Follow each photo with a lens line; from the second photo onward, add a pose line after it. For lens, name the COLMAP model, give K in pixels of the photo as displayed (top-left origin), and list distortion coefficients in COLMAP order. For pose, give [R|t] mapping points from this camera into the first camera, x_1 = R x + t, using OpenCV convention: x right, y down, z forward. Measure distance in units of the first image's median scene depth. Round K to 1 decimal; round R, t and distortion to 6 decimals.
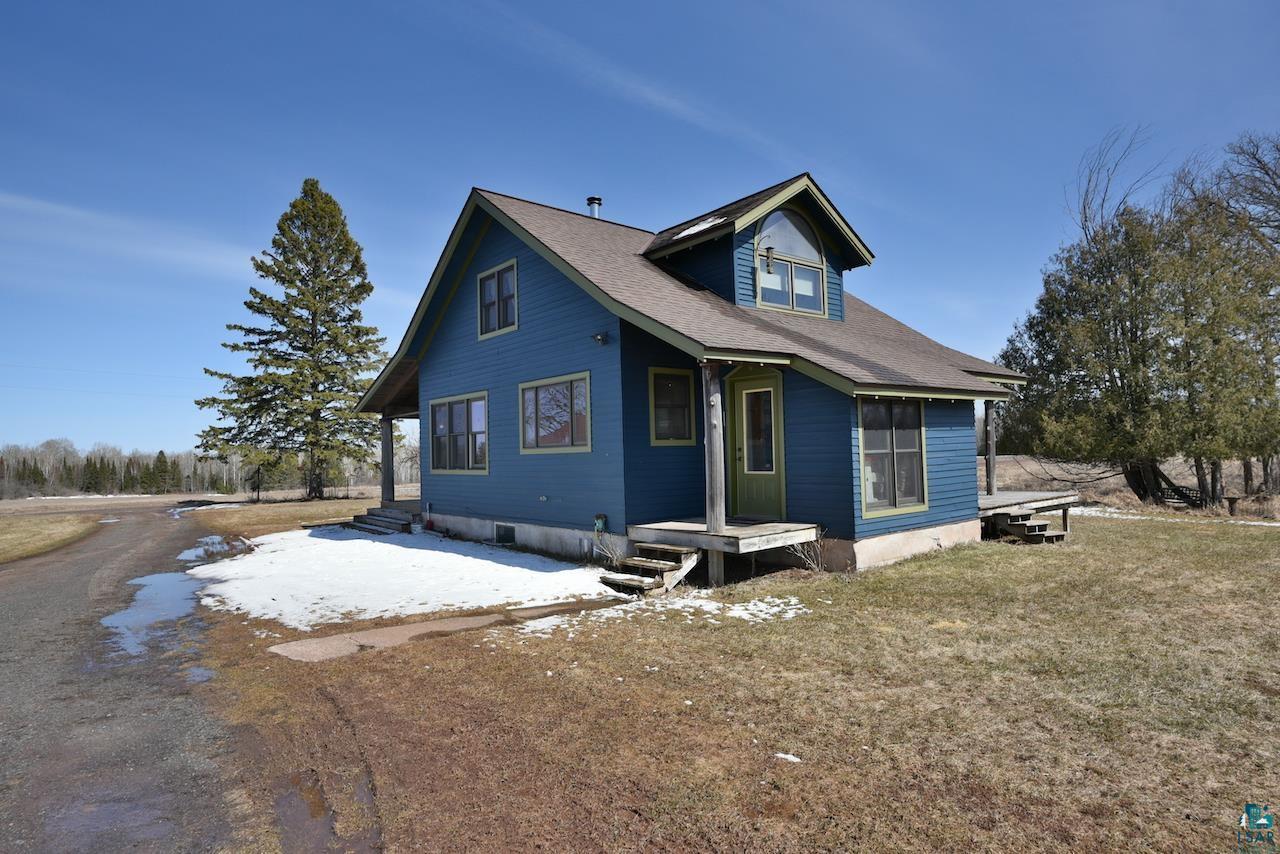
lens RADIAL K [[711.5, 0, 676.0], [0, 711.5, 430.2], [0, 0, 1]] dist [-0.000490, -0.000093]
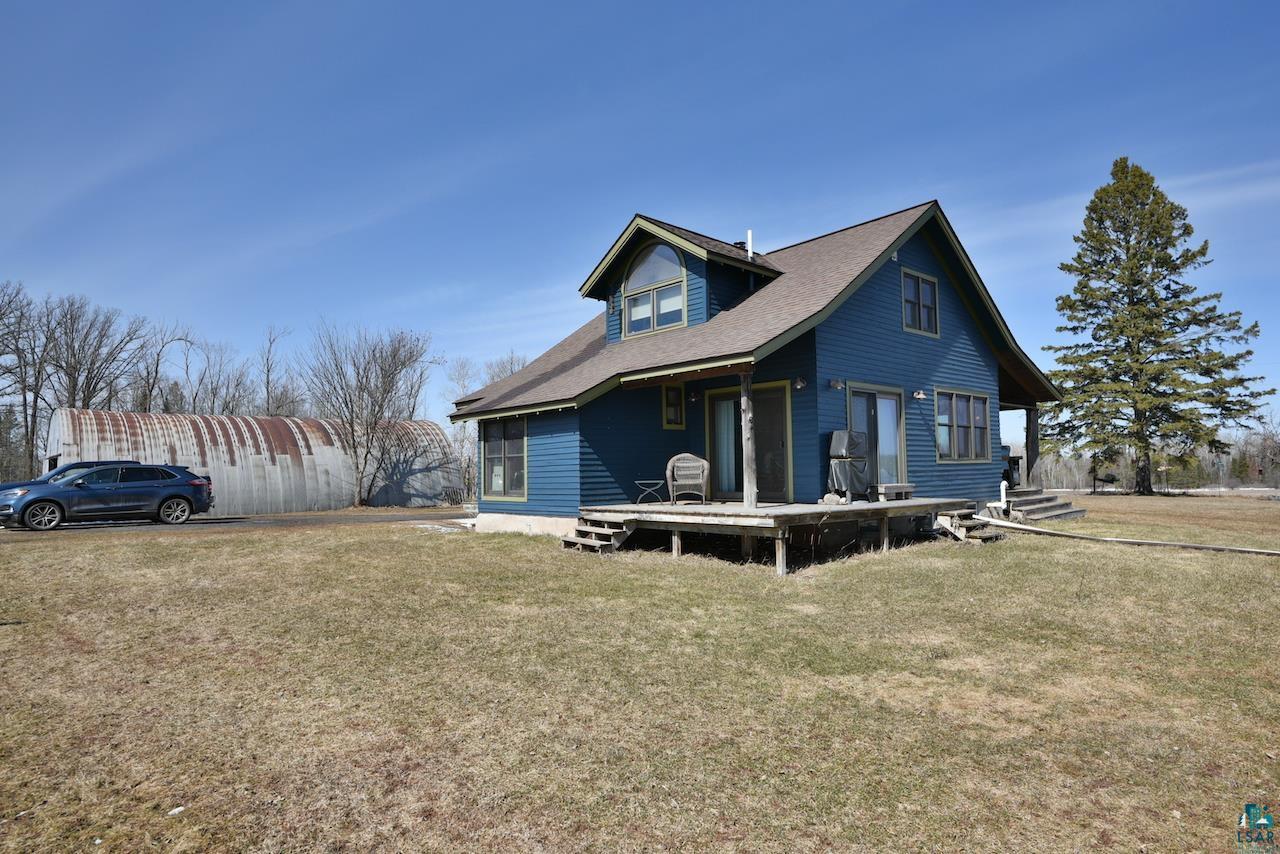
lens RADIAL K [[711.5, 0, 676.0], [0, 711.5, 430.2], [0, 0, 1]] dist [-0.000490, -0.000093]
pose [[0.070383, -0.022186, -0.997273, 1.572883], [0.055075, 0.998314, -0.018323, 0.020893], [0.995998, -0.053635, 0.071487, 1.119321]]
